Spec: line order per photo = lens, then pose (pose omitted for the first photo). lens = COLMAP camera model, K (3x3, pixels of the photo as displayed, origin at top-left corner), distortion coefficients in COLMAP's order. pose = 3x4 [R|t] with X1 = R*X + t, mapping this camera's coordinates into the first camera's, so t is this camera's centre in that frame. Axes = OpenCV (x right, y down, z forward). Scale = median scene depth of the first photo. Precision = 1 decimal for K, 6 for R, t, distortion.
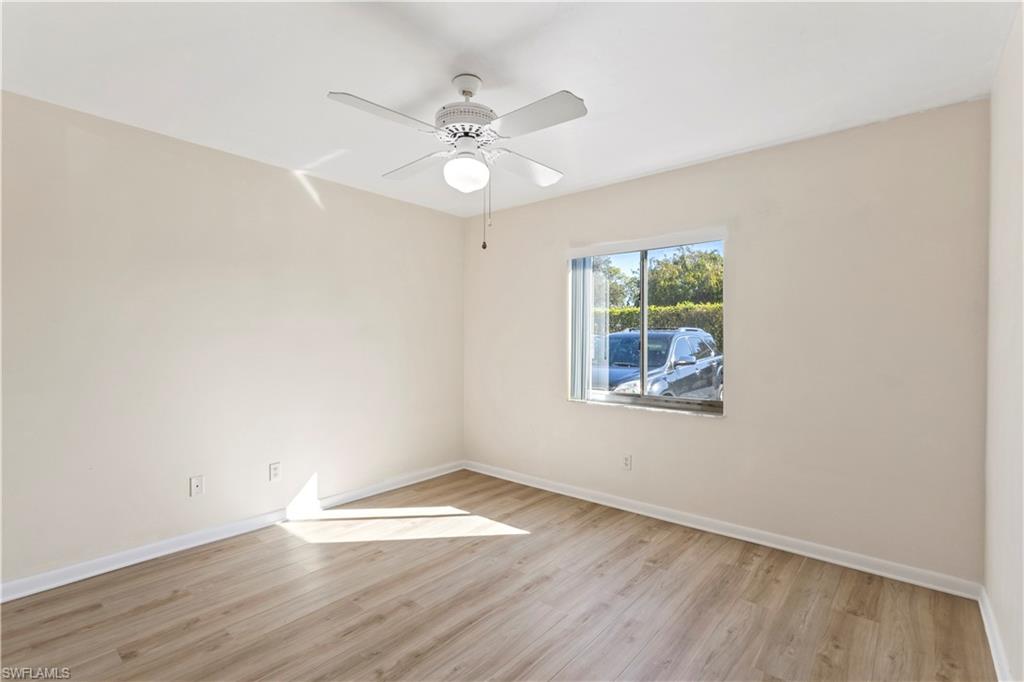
lens RADIAL K [[472.2, 0, 510.8], [0, 472.2, 338.8], [0, 0, 1]] dist [0.000730, -0.000041]
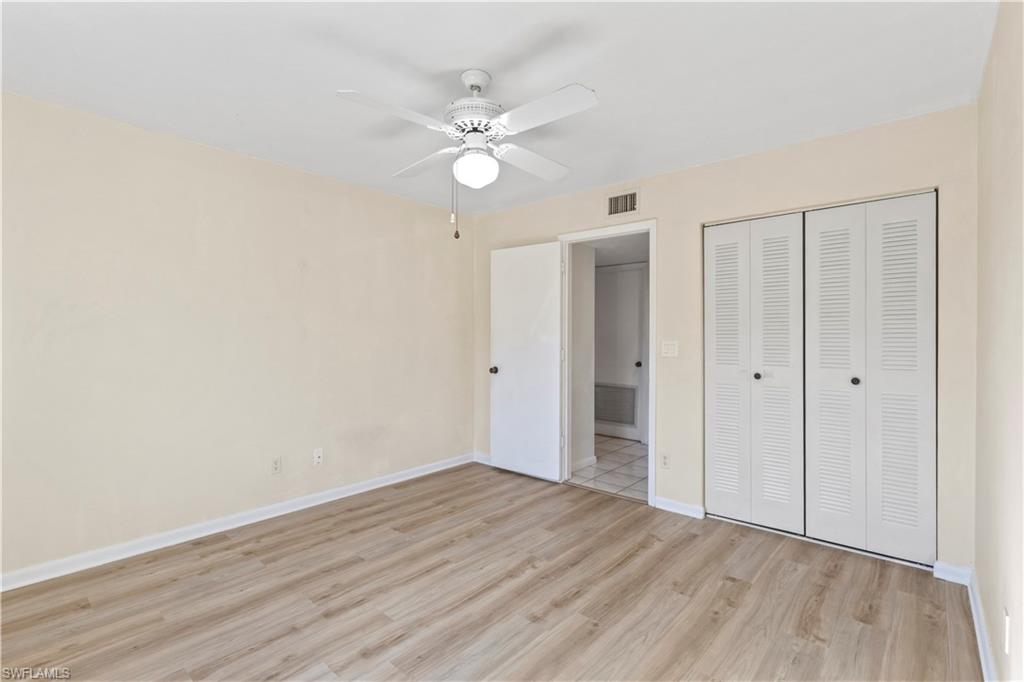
lens RADIAL K [[472.2, 0, 513.3], [0, 472.2, 338.5], [0, 0, 1]] dist [0.000730, -0.000041]
pose [[-0.999883, -0.008808, 0.012517, -0.186954], [-0.008713, 0.999933, 0.007619, 0.000455], [-0.012583, 0.007510, -0.999893, 2.014508]]
